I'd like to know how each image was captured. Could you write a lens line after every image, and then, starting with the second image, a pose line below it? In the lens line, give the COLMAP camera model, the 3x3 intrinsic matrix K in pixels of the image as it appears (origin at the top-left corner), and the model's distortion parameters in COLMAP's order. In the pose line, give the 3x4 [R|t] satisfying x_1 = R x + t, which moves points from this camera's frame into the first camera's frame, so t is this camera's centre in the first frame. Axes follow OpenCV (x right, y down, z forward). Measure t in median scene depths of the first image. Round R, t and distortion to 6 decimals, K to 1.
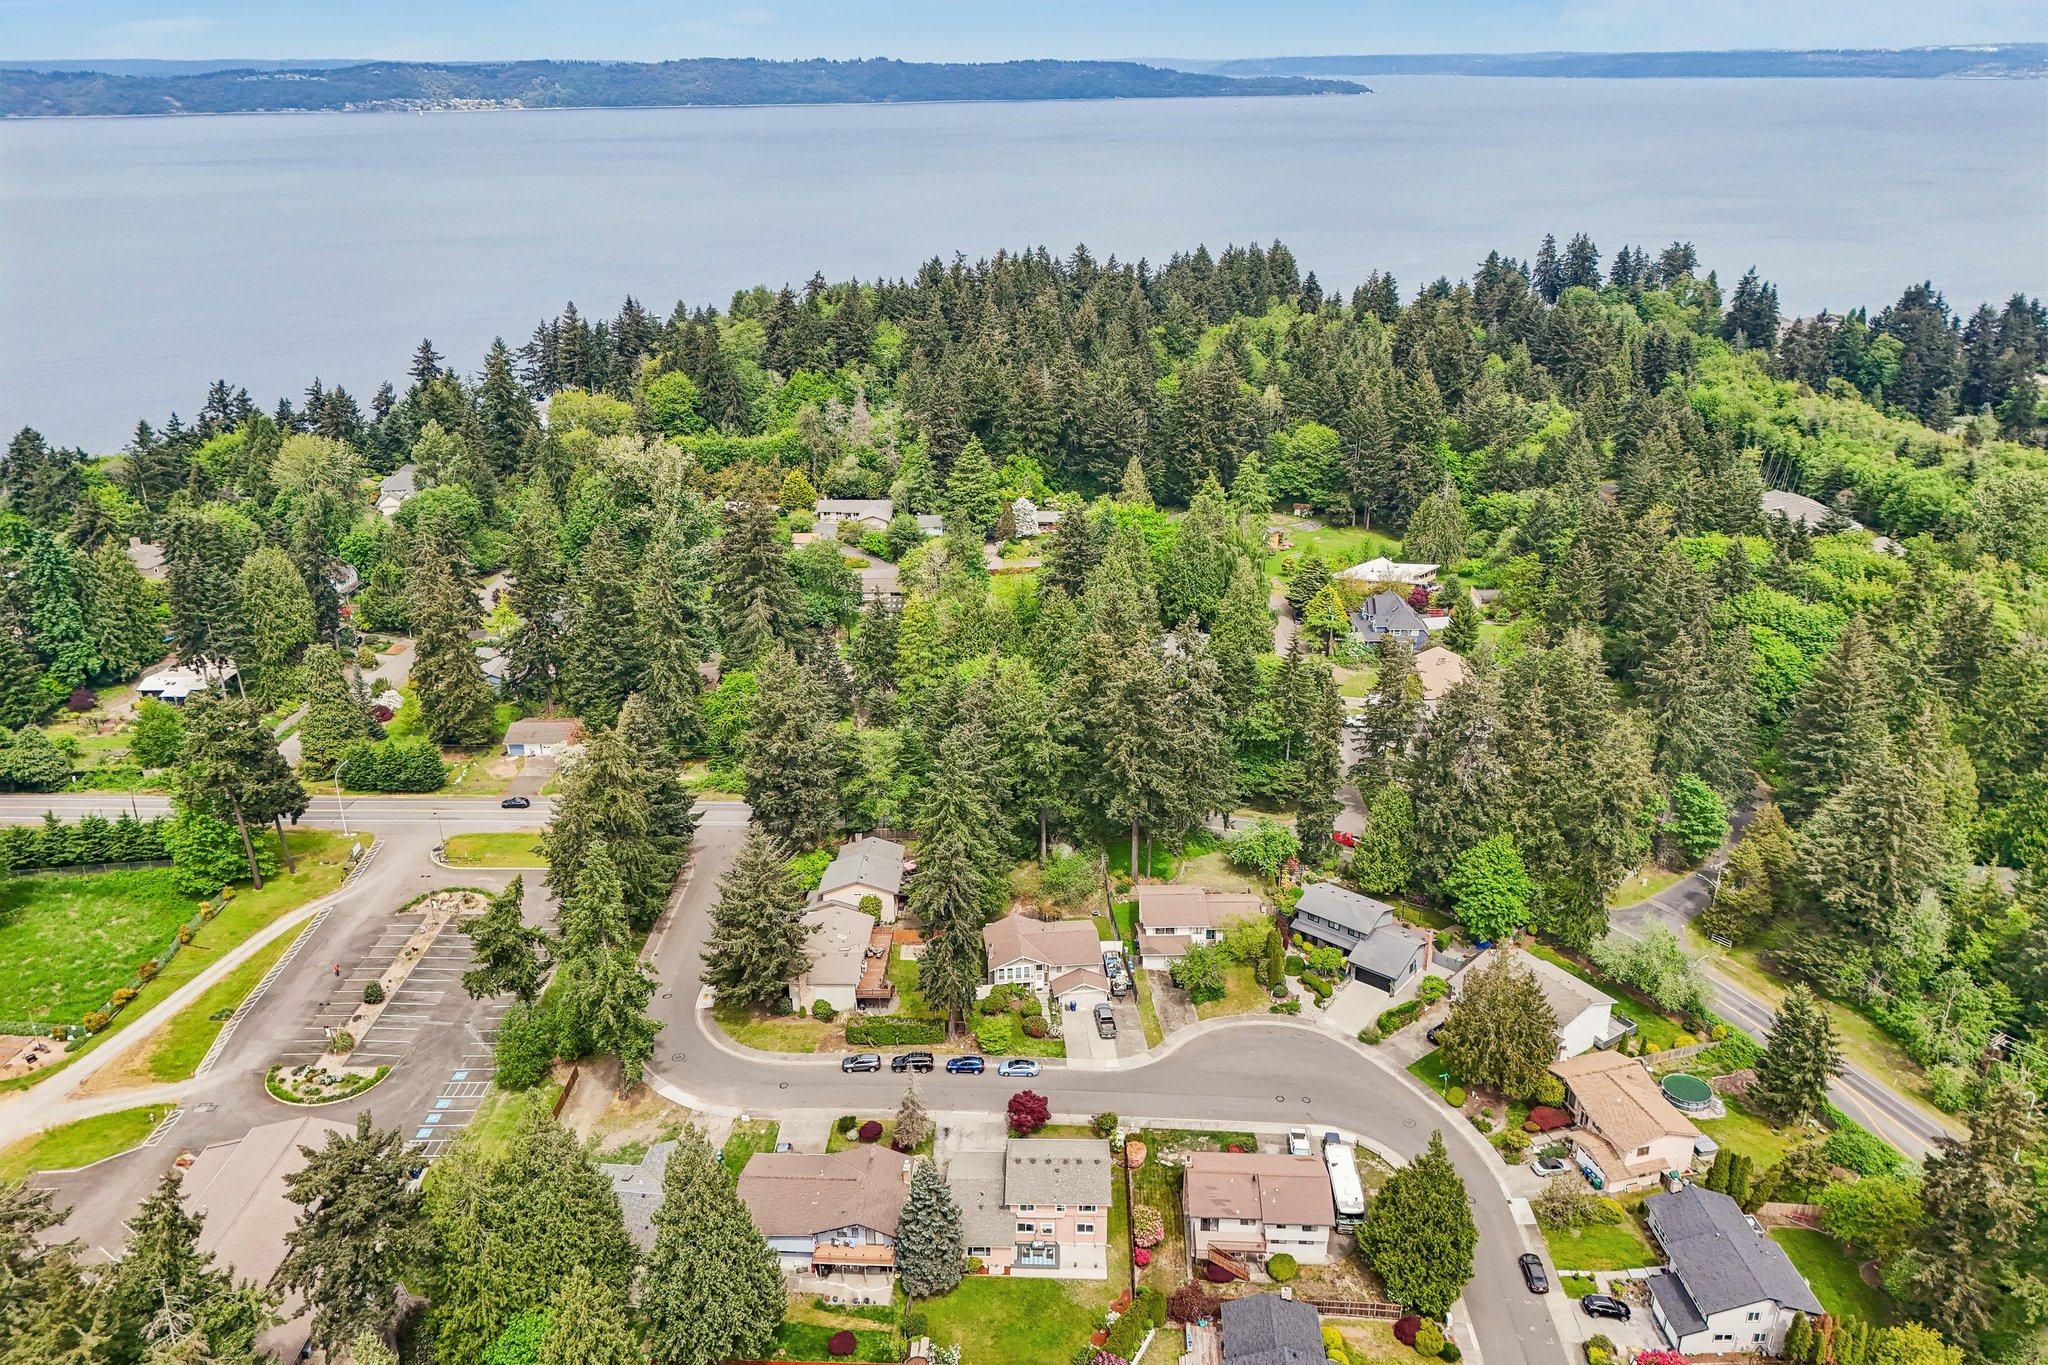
lens RADIAL K [[1469.4, 0, 1029.6], [0, 1469.4, 681.5], [0, 0, 1]] dist [0.064023, -0.064284]
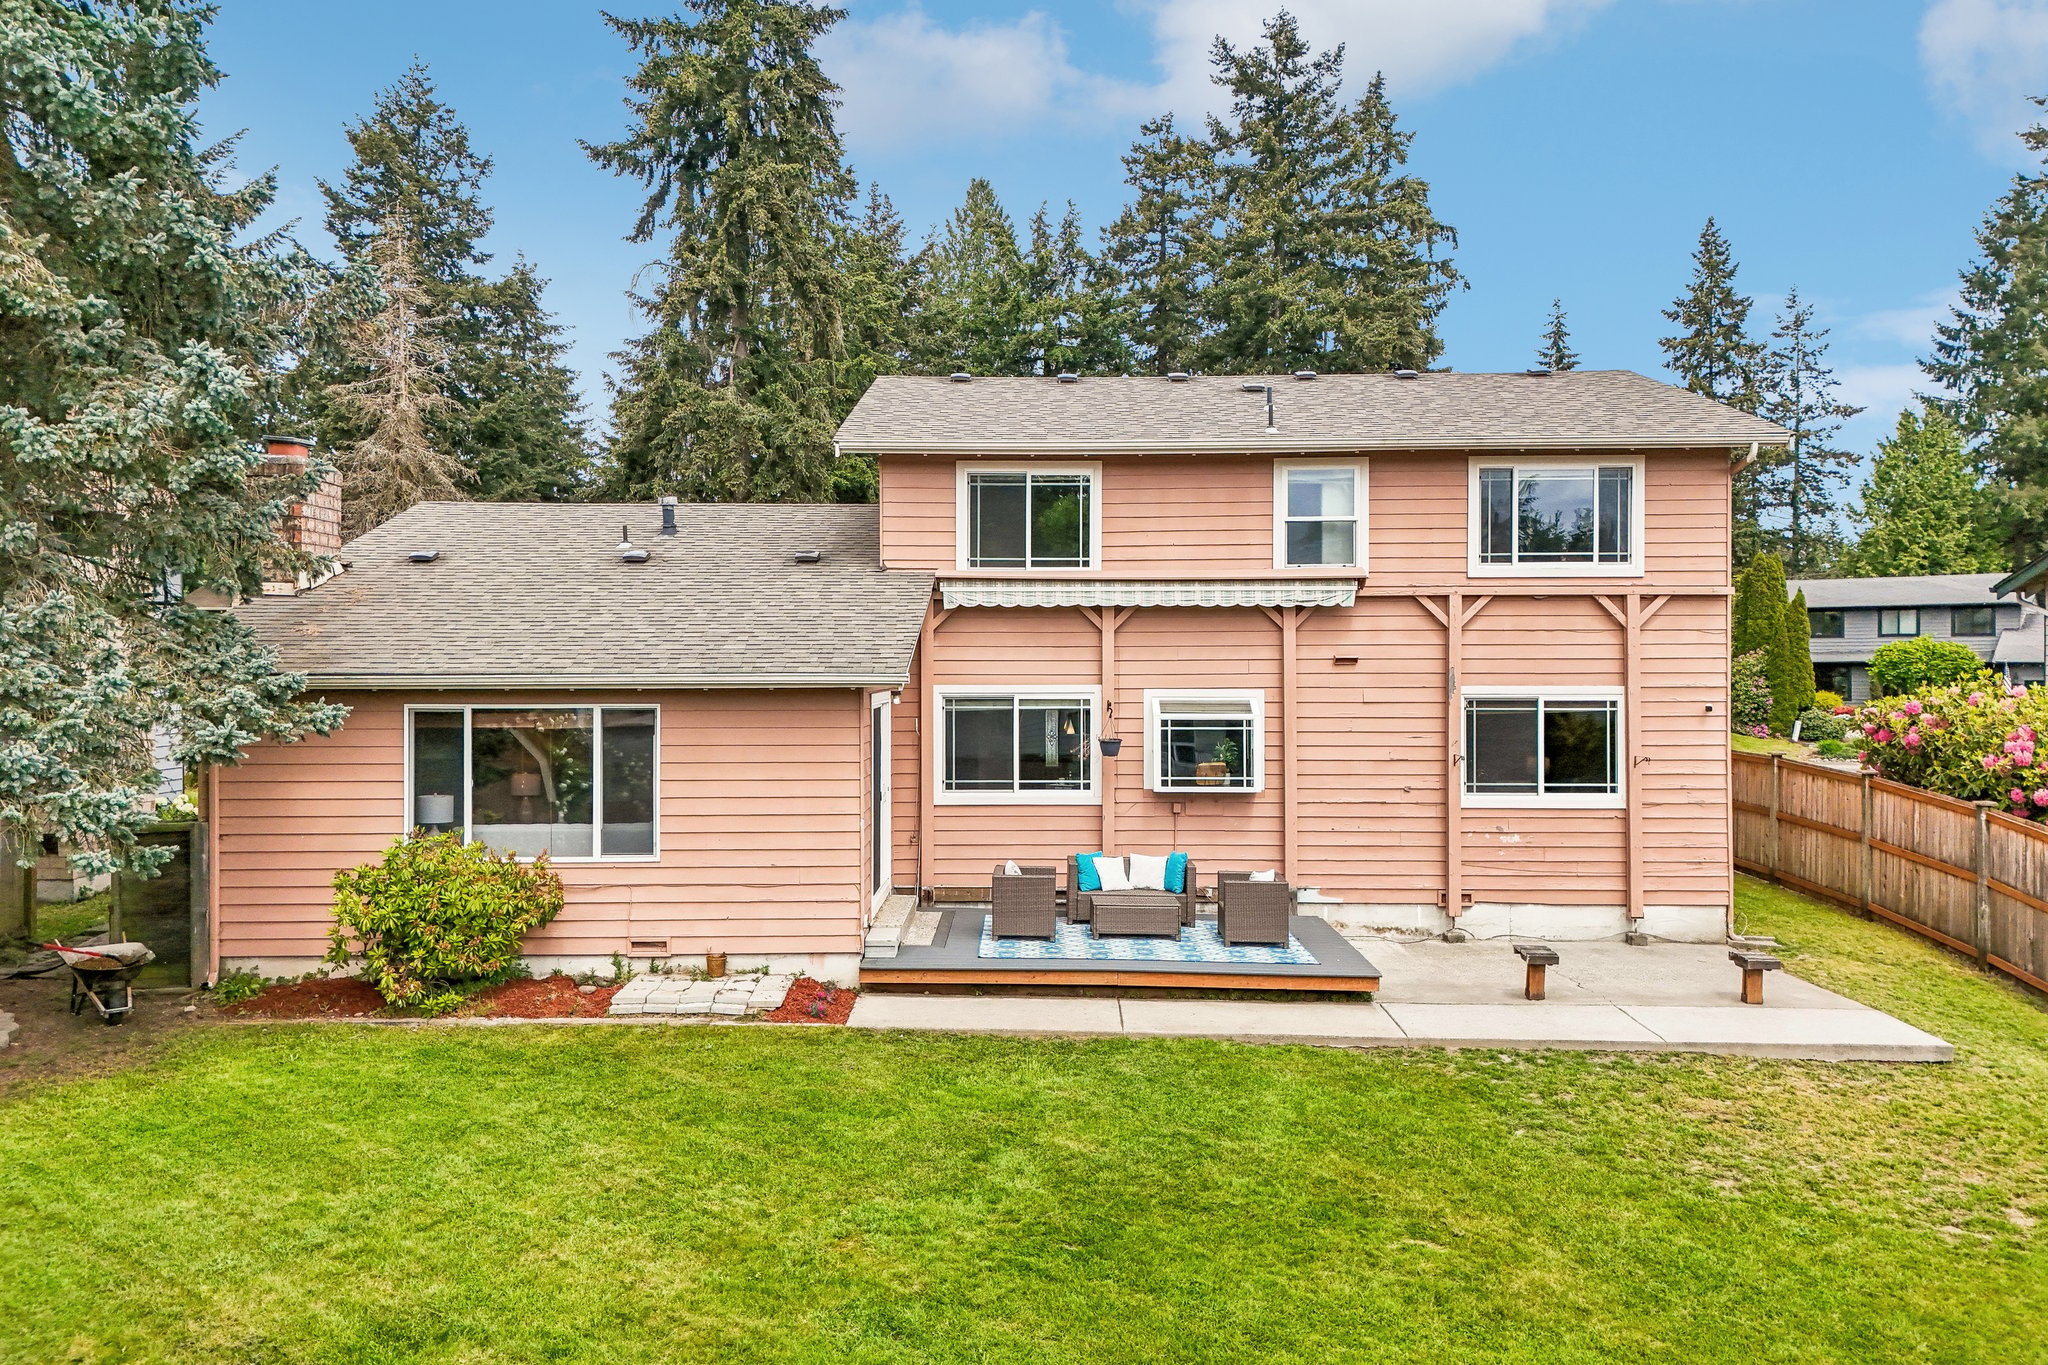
lens RADIAL K [[1513.7, 0, 1028.2], [0, 1513.7, 672.2], [0, 0, 1]] dist [0.061215, -0.048605]
pose [[0.999904, 0.000491, 0.013817, -0.002573], [0.004599, 0.930627, -0.365941, 0.315641], [-0.013039, 0.365970, 0.930535, 0.690640]]
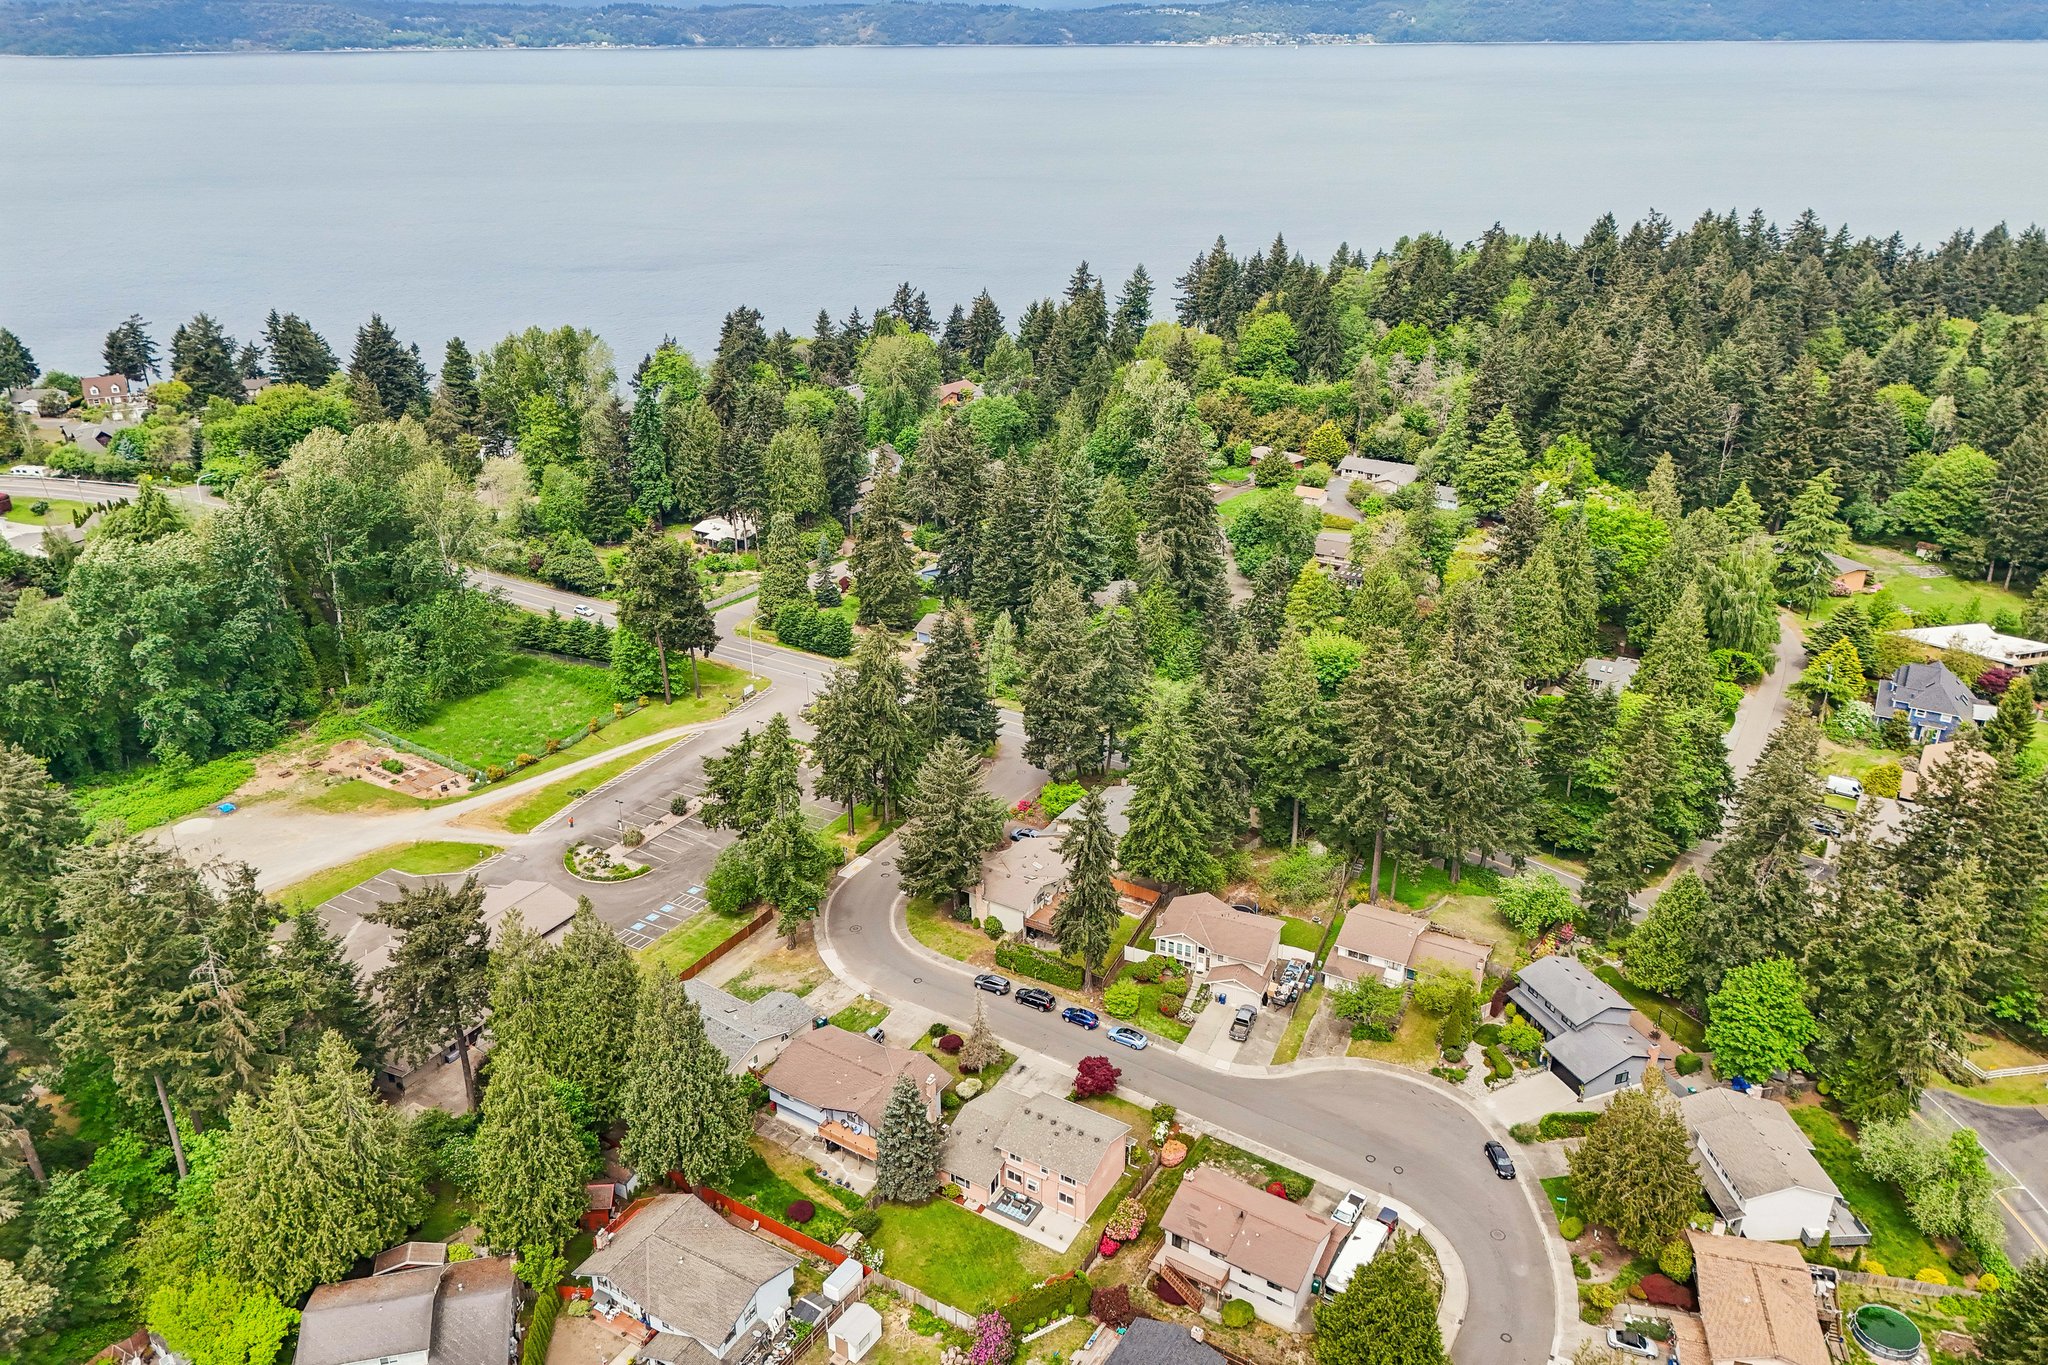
lens RADIAL K [[1492.3, 0, 1035.0], [0, 1492.3, 684.3], [0, 0, 1]] dist [0.080177, -0.106506]
pose [[0.872448, 0.208618, -0.441942, 0.302817], [-0.194181, 0.977840, 0.078249, -0.030728], [0.448473, 0.017549, 0.893624, 0.070689]]
